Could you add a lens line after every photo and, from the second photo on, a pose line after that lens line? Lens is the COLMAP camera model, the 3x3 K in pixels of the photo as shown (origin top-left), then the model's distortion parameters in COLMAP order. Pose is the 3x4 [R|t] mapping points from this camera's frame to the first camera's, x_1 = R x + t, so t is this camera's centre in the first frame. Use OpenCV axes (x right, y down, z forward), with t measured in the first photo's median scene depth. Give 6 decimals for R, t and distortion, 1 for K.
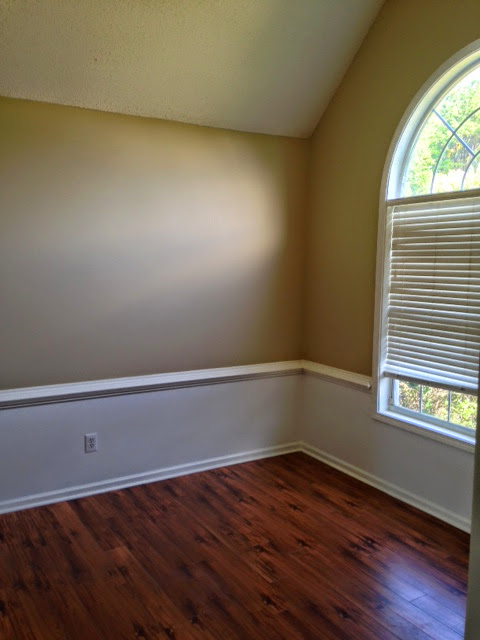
lens RADIAL K [[578.2, 0, 240.0], [0, 578.2, 320.0], [0, 0, 1]] dist [0.183807, -0.241480]
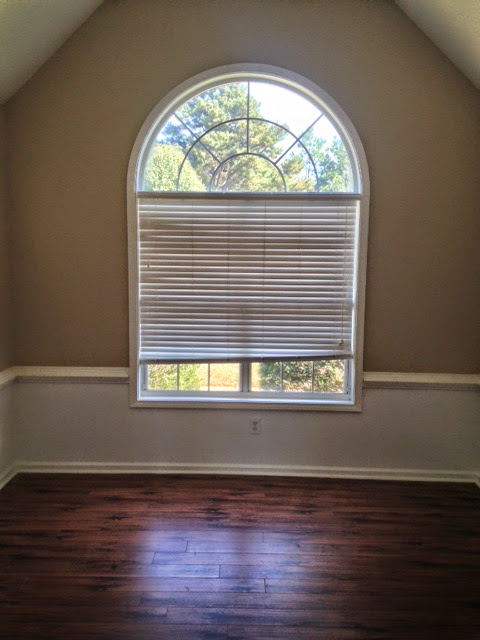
lens RADIAL K [[578.2, 0, 240.0], [0, 578.2, 320.0], [0, 0, 1]] dist [0.183807, -0.241480]
pose [[0.531215, -0.101314, 0.841158, -0.529863], [0.080981, 0.994350, 0.068623, -0.037871], [-0.843358, 0.031665, 0.536419, 0.310715]]
